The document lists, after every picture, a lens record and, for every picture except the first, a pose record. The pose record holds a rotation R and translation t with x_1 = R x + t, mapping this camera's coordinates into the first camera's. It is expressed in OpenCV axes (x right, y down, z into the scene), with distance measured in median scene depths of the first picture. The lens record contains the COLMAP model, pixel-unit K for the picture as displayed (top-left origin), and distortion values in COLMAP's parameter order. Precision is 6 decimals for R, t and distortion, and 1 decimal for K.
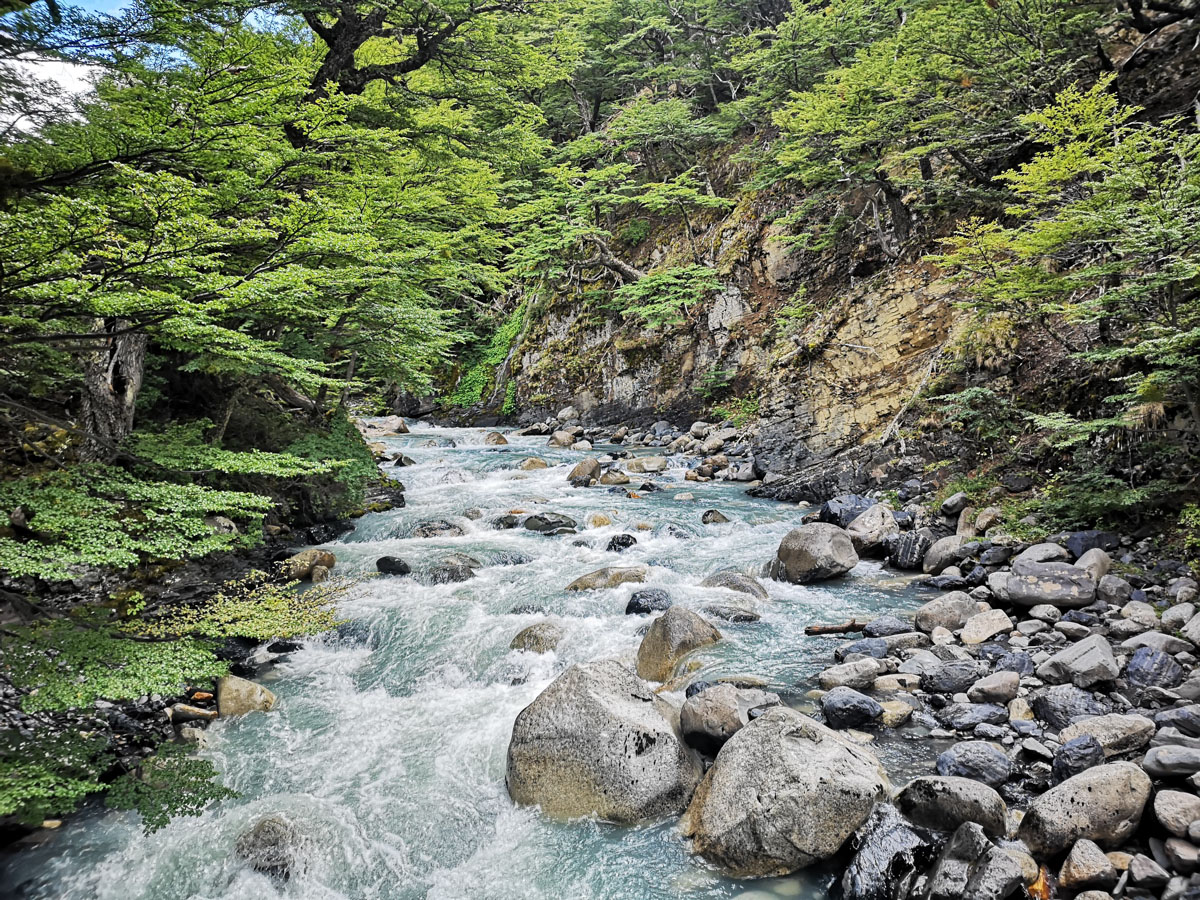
lens RADIAL K [[930.4, 0, 595.0], [0, 930.4, 452.4], [0, 0, 1]] dist [0.060467, -0.044699]
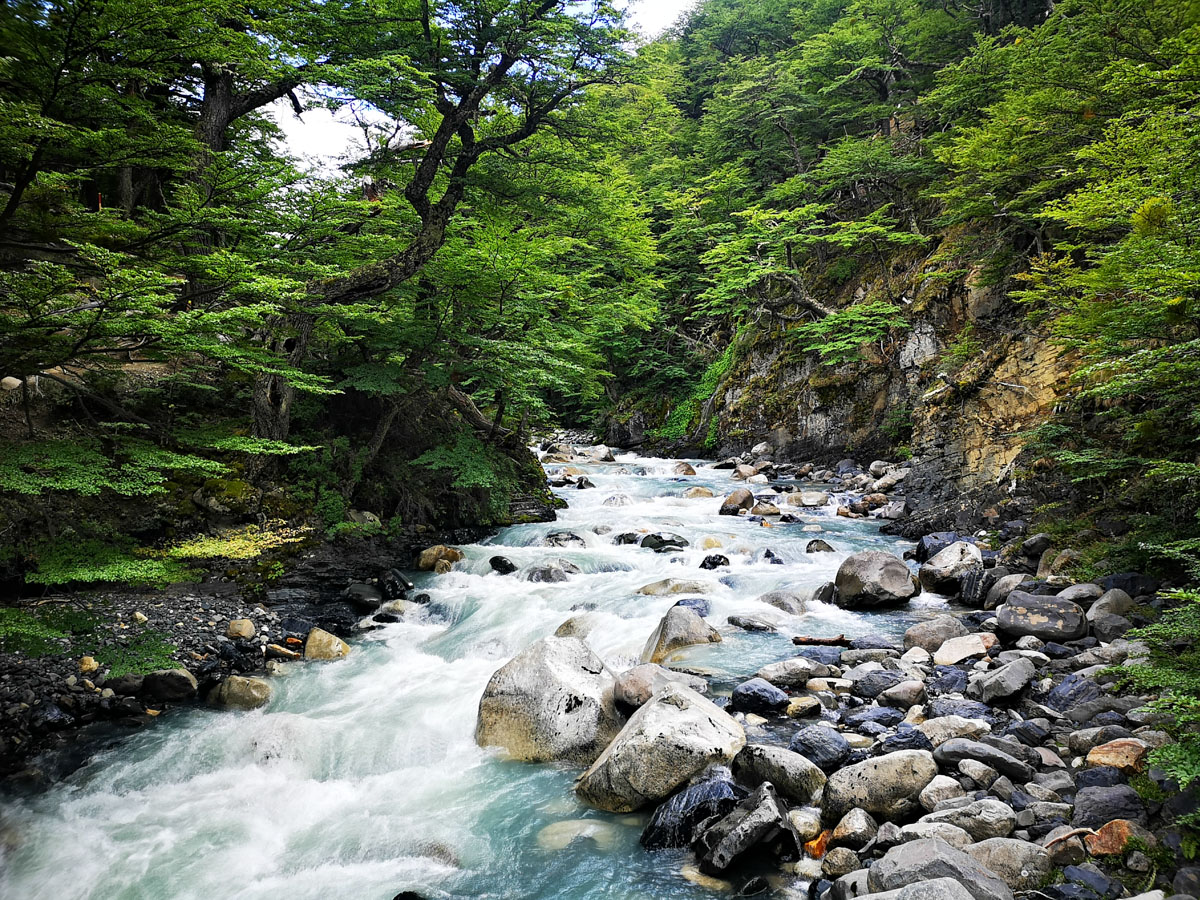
lens RADIAL K [[930.4, 0, 586.7], [0, 930.4, 459.5], [0, 0, 1]] dist [0.060467, -0.044699]
pose [[0.957200, 0.043571, -0.286129, 0.136205], [-0.053267, 0.998237, -0.026188, 0.011263], [0.284484, 0.040308, 0.957833, -0.047721]]
